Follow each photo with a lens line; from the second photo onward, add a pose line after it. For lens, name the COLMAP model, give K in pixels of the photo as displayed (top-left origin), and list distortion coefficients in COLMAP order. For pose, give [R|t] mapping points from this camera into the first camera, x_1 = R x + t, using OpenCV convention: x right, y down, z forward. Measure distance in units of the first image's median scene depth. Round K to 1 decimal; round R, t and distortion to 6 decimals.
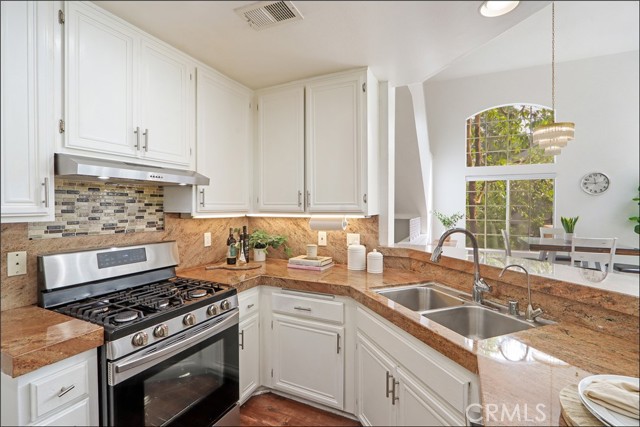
lens RADIAL K [[294.6, 0, 323.0], [0, 294.6, 212.5], [0, 0, 1]] dist [-0.020698, 0.002569]
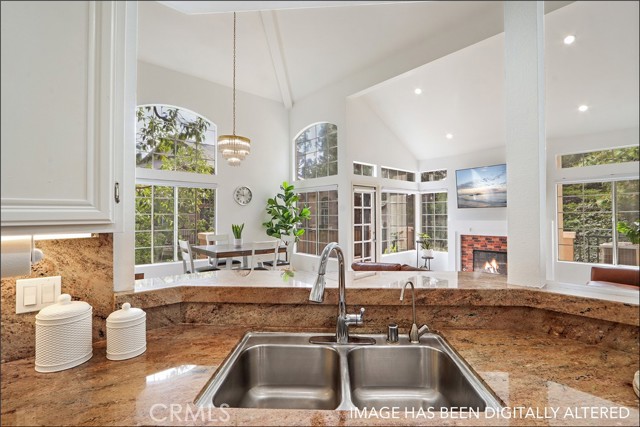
lens RADIAL K [[294.6, 0, 316.4], [0, 294.6, 213.2], [0, 0, 1]] dist [-0.020698, 0.002569]
pose [[0.396940, 0.006865, 0.917819, -0.115459], [0.020998, 0.999642, -0.016558, -0.003511], [-0.917604, 0.025845, 0.396654, 0.486938]]
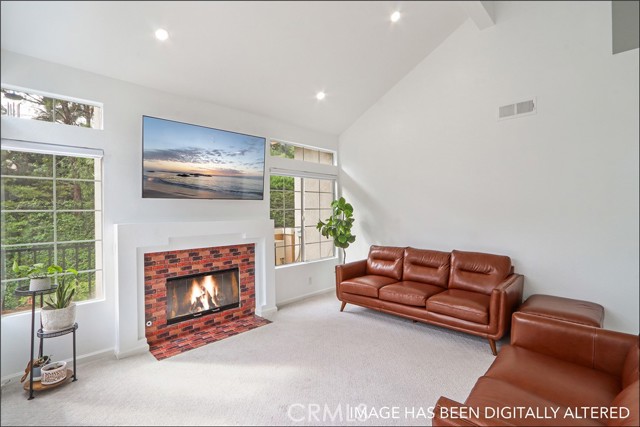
lens RADIAL K [[294.6, 0, 316.7], [0, 294.6, 213.2], [0, 0, 1]] dist [-0.020698, 0.002569]
pose [[-0.942153, 0.007803, 0.335093, 1.646614], [0.015214, 0.999694, 0.019498, -0.012364], [-0.334838, 0.023468, -0.941983, 1.253828]]
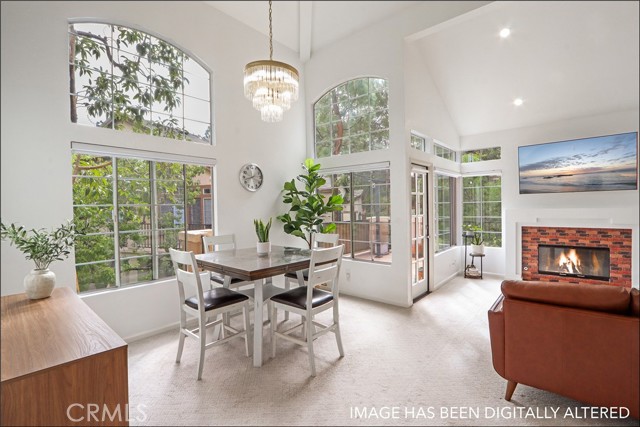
lens RADIAL K [[294.6, 0, 317.5], [0, 294.6, 211.8], [0, 0, 1]] dist [-0.020698, 0.002569]
pose [[0.264804, -0.023365, 0.964019, 0.345975], [0.034408, 0.999299, 0.014768, -0.016385], [-0.963688, 0.029259, 0.265422, 1.200763]]
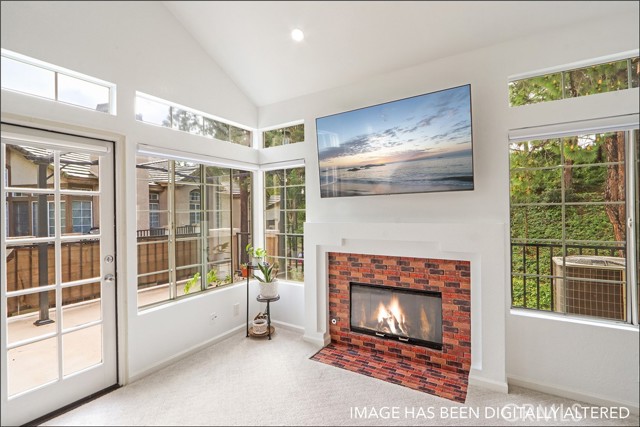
lens RADIAL K [[294.6, 0, 318.2], [0, 294.6, 212.6], [0, 0, 1]] dist [-0.020698, 0.002569]
pose [[0.108482, -0.002766, 0.994095, 1.473769], [0.029313, 0.999570, -0.000417, 0.000704], [-0.993666, 0.029185, 0.108516, 0.247314]]
